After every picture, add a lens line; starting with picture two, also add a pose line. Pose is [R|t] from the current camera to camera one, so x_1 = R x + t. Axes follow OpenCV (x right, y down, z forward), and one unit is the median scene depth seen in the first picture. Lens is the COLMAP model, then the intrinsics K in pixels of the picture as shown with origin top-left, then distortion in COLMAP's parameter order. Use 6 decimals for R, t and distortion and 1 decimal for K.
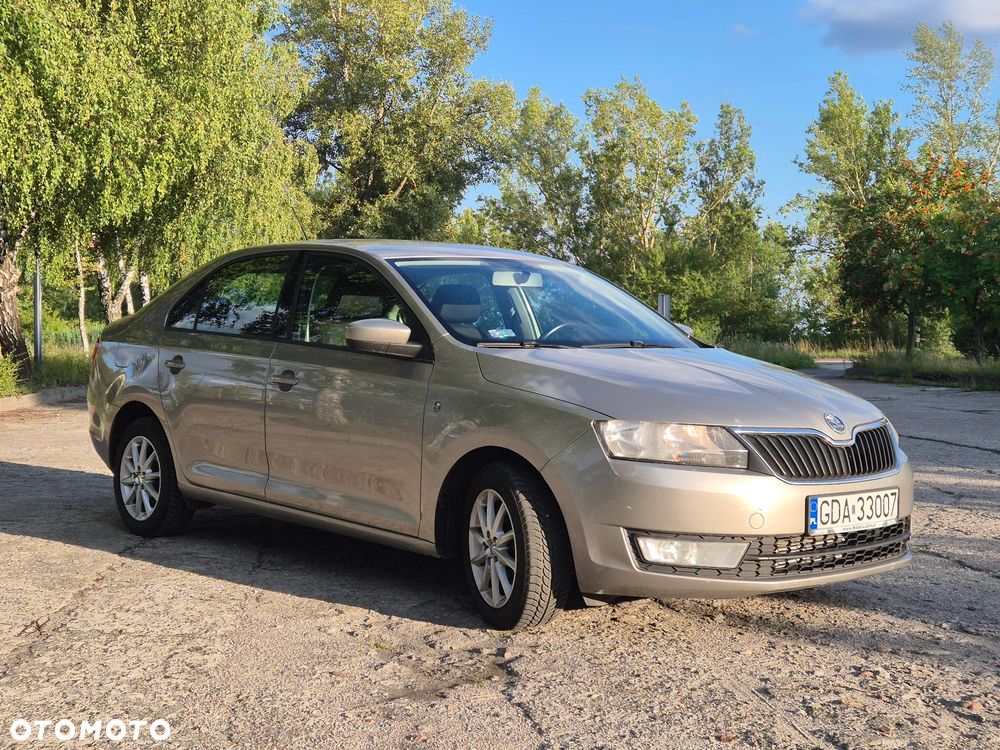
lens RADIAL K [[1598.1, 0, 511.2], [0, 1598.1, 317.8], [0, 0, 1]] dist [0.125744, -0.080021]
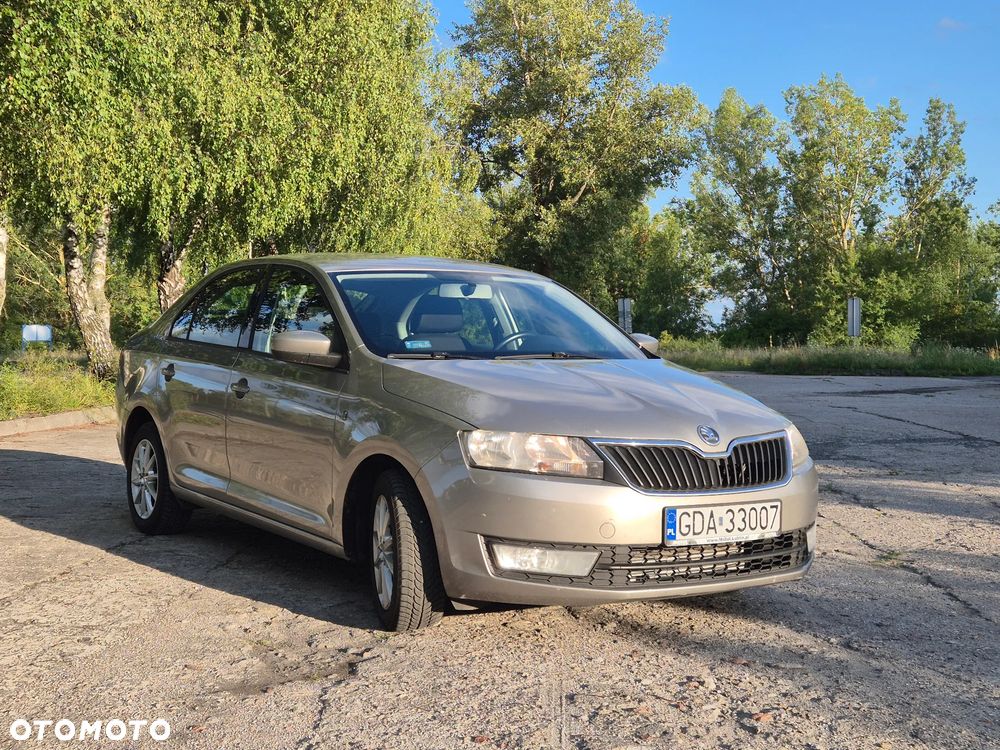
lens RADIAL K [[1609.0, 0, 488.1], [0, 1609.0, 326.9], [0, 0, 1]] dist [0.126143, -0.052355]
pose [[0.984824, -0.000601, -0.173555, 0.182191], [0.001305, 0.999991, 0.003944, -0.004822], [0.173551, -0.004111, 0.984816, -0.013638]]
